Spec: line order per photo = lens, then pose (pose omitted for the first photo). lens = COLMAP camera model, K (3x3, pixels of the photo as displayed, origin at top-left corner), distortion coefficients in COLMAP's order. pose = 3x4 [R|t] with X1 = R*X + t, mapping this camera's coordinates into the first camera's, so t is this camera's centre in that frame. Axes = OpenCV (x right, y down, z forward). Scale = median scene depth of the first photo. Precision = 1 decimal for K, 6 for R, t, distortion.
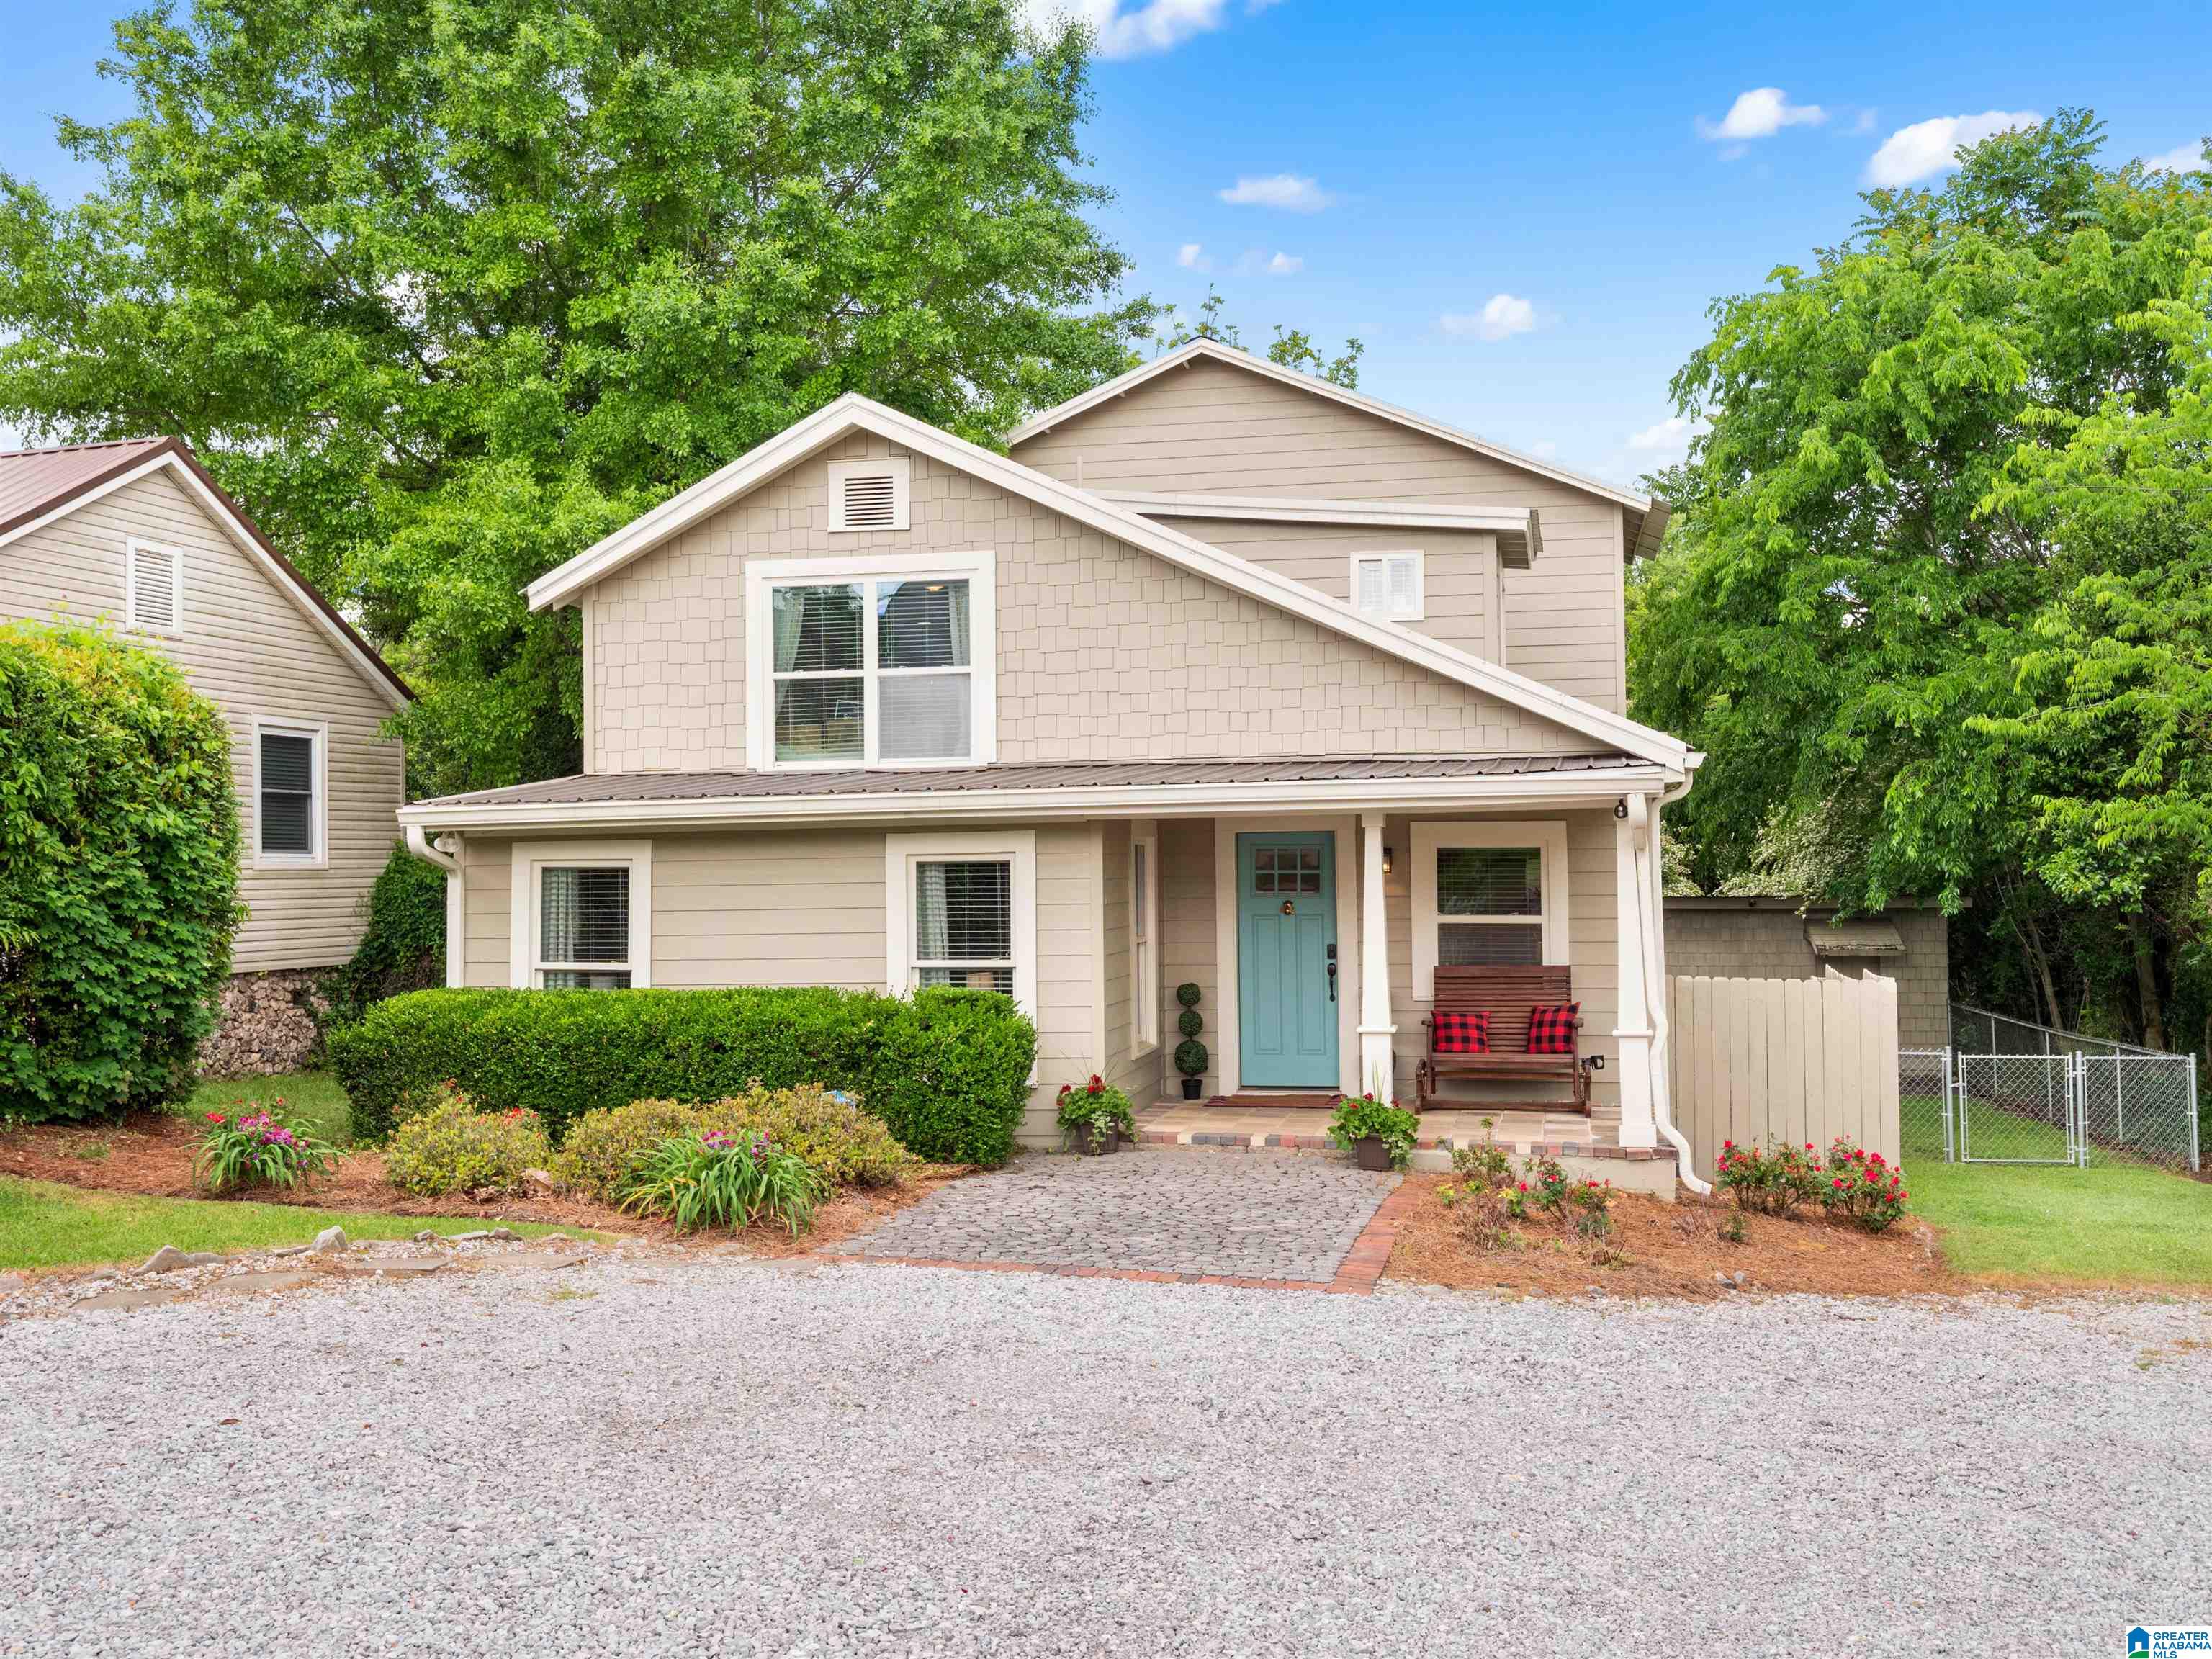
lens RADIAL K [[2273.7, 0, 1103.6], [0, 2273.7, 807.4], [0, 0, 1]] dist [0.059669, 0.000000]
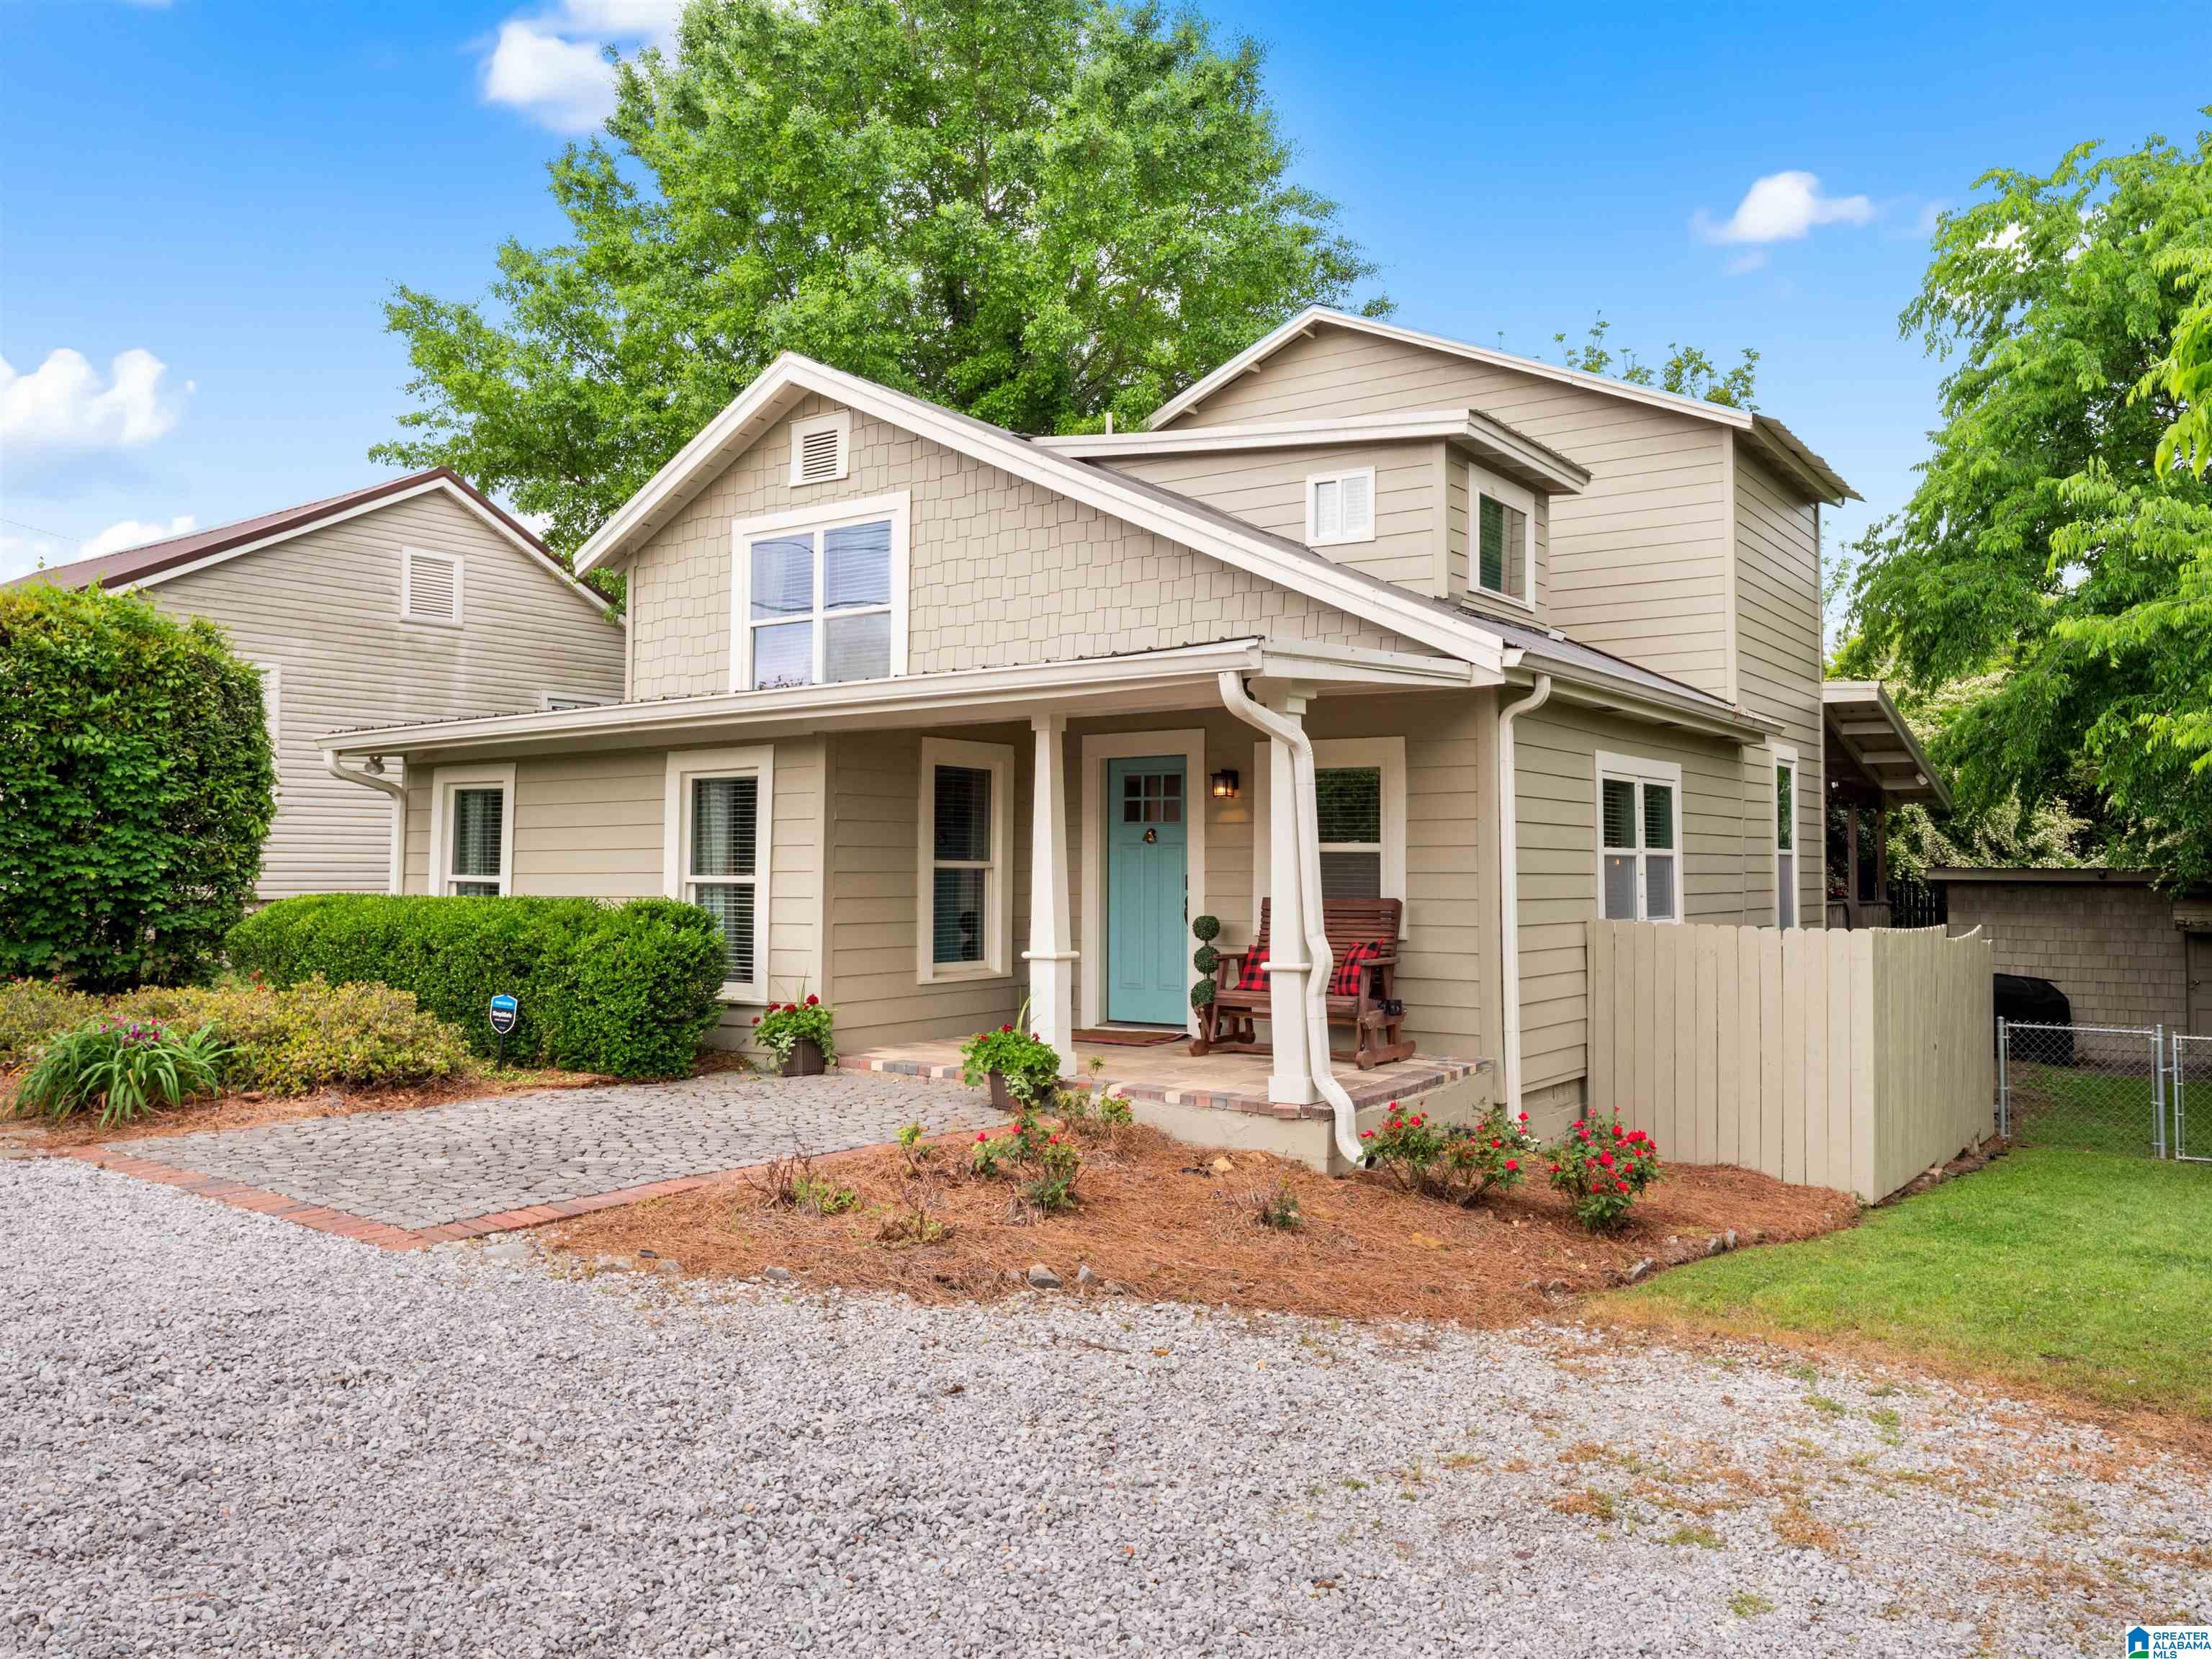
lens RADIAL K [[1719.0, 0, 1121.3], [0, 1719.0, 790.8], [0, 0, 1]] dist [-0.001379, -0.001252]
pose [[0.917113, -0.006023, -0.398583, 0.361060], [-0.001741, 0.999816, -0.019116, 0.039406], [0.398625, 0.018225, 0.916933, 0.335501]]
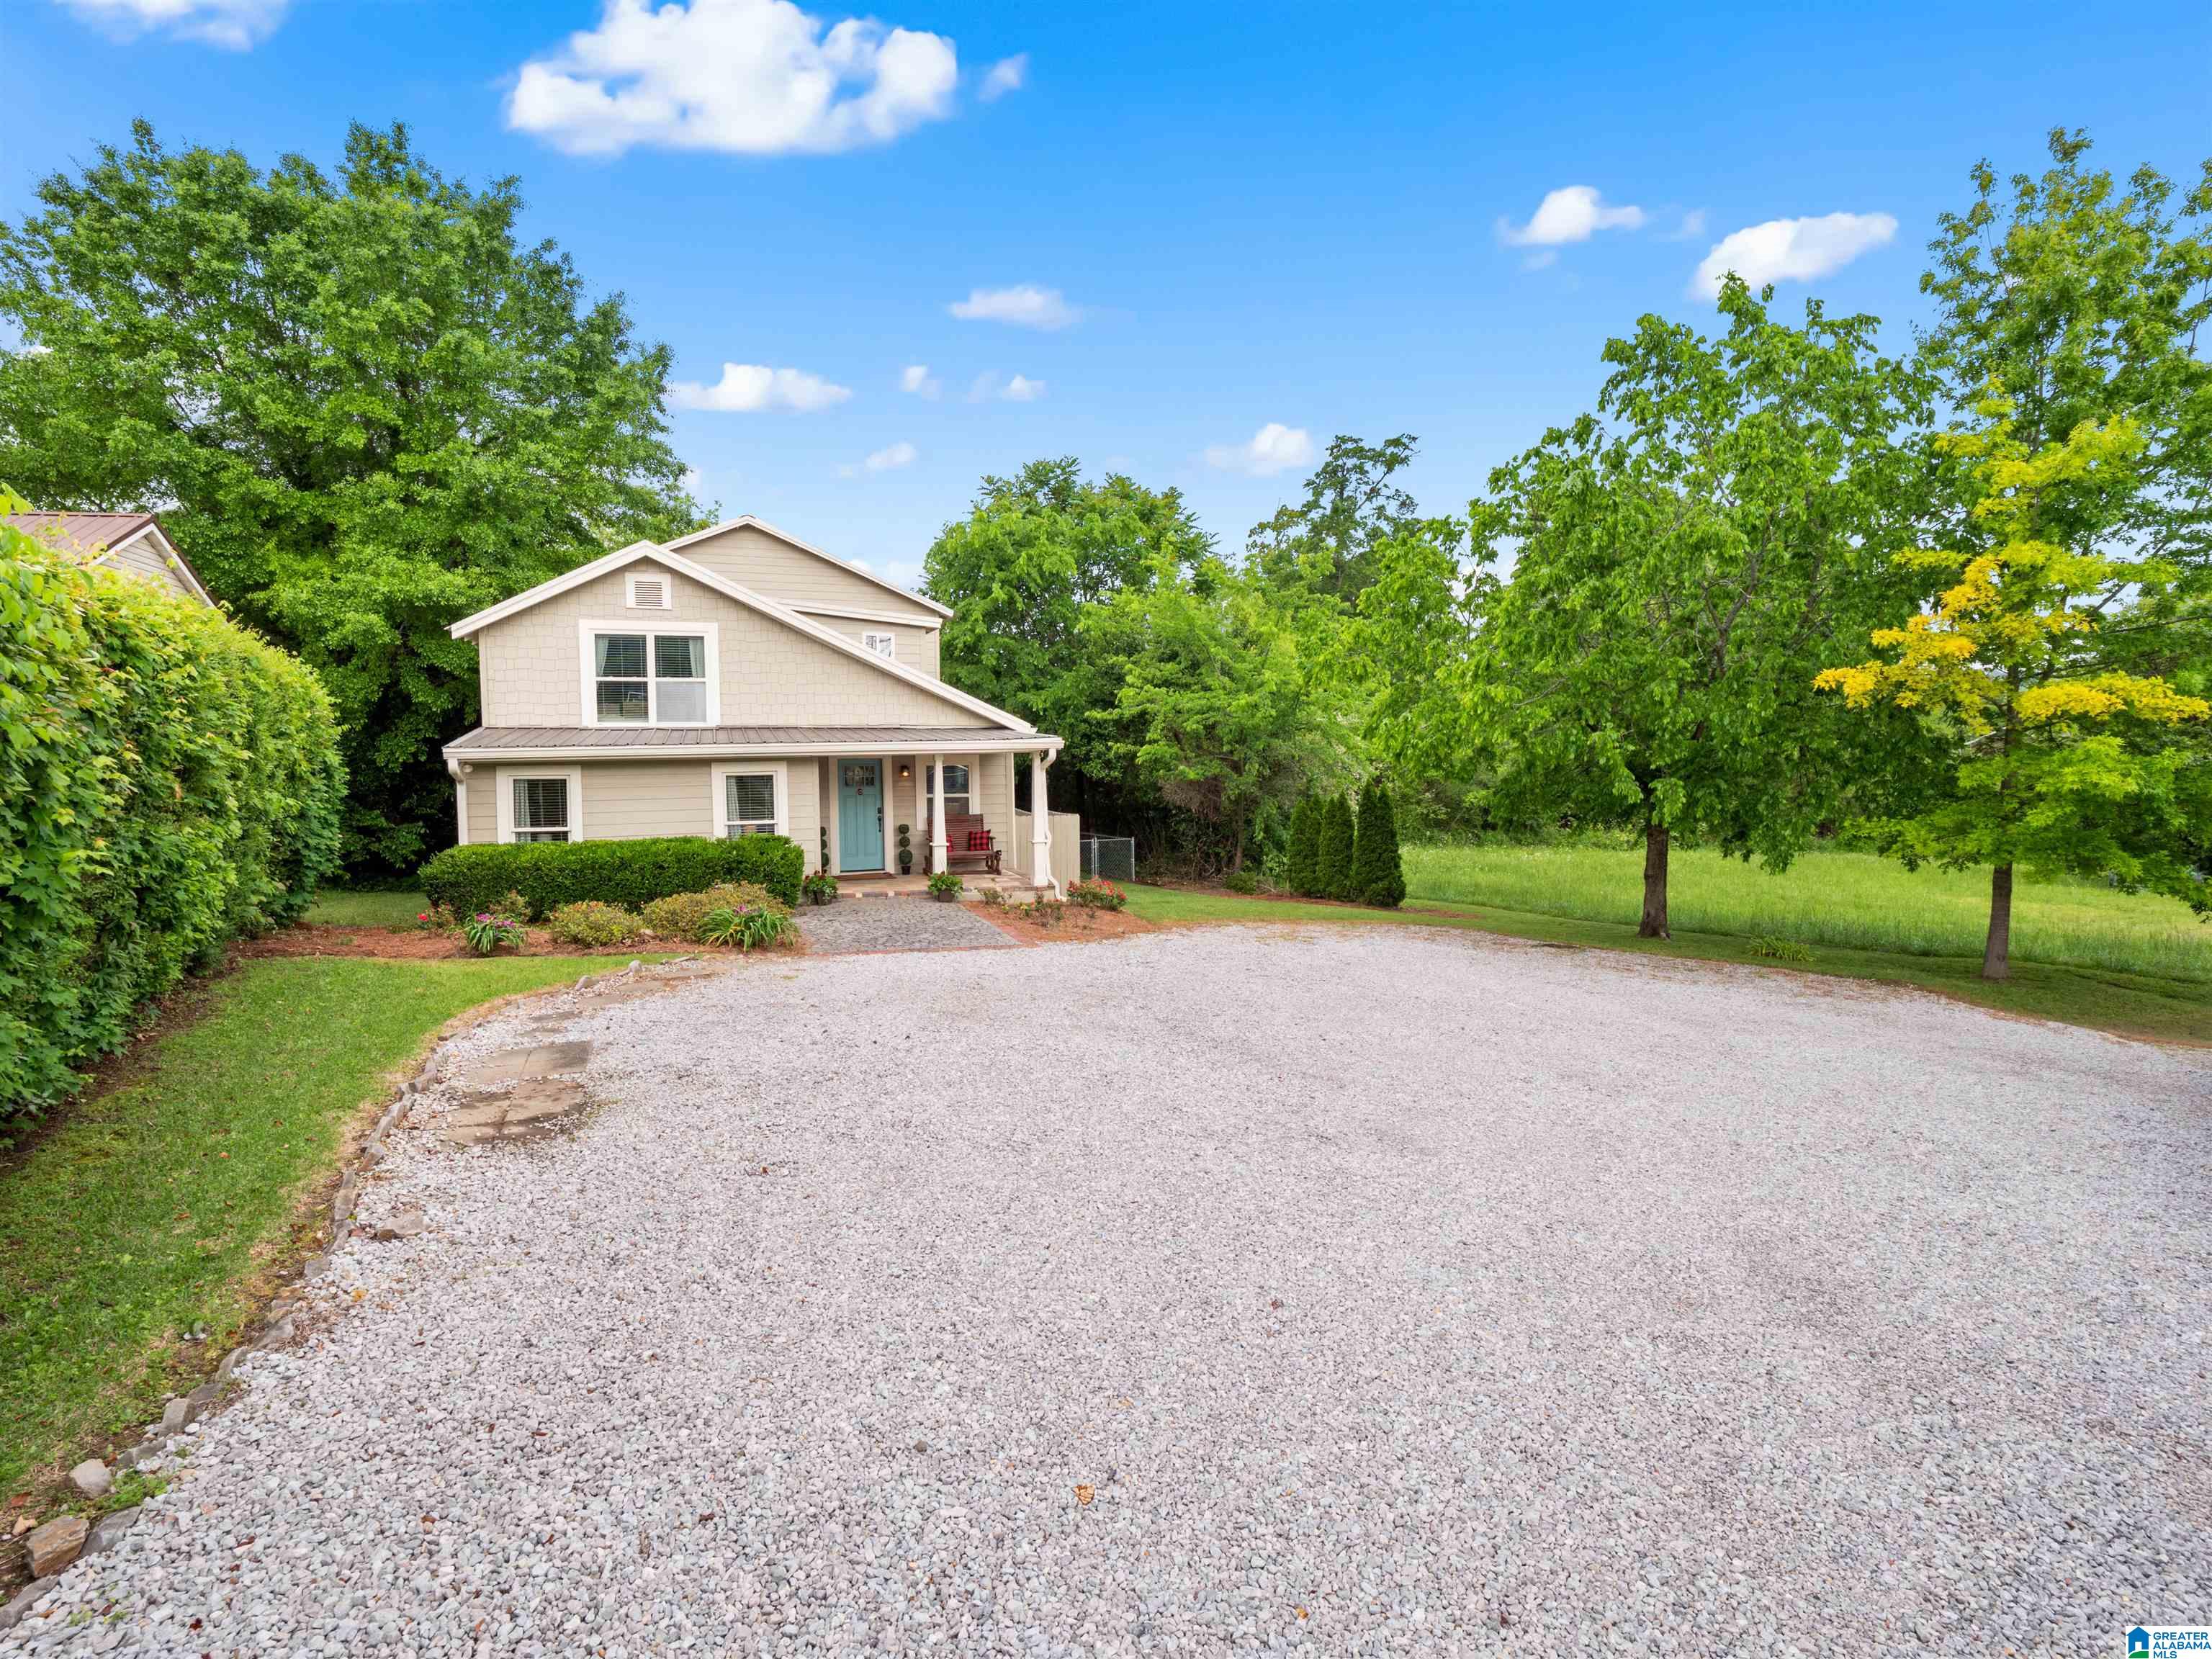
lens RADIAL K [[1087.3, 0, 1106.0], [0, 1087.3, 834.6], [0, 0, 1]] dist [-0.001192, -0.001581]
pose [[0.839934, -0.039567, 0.541244, -0.304545], [-0.016358, 0.995040, 0.098126, -0.024324], [-0.542442, -0.091274, 0.835120, -0.044995]]
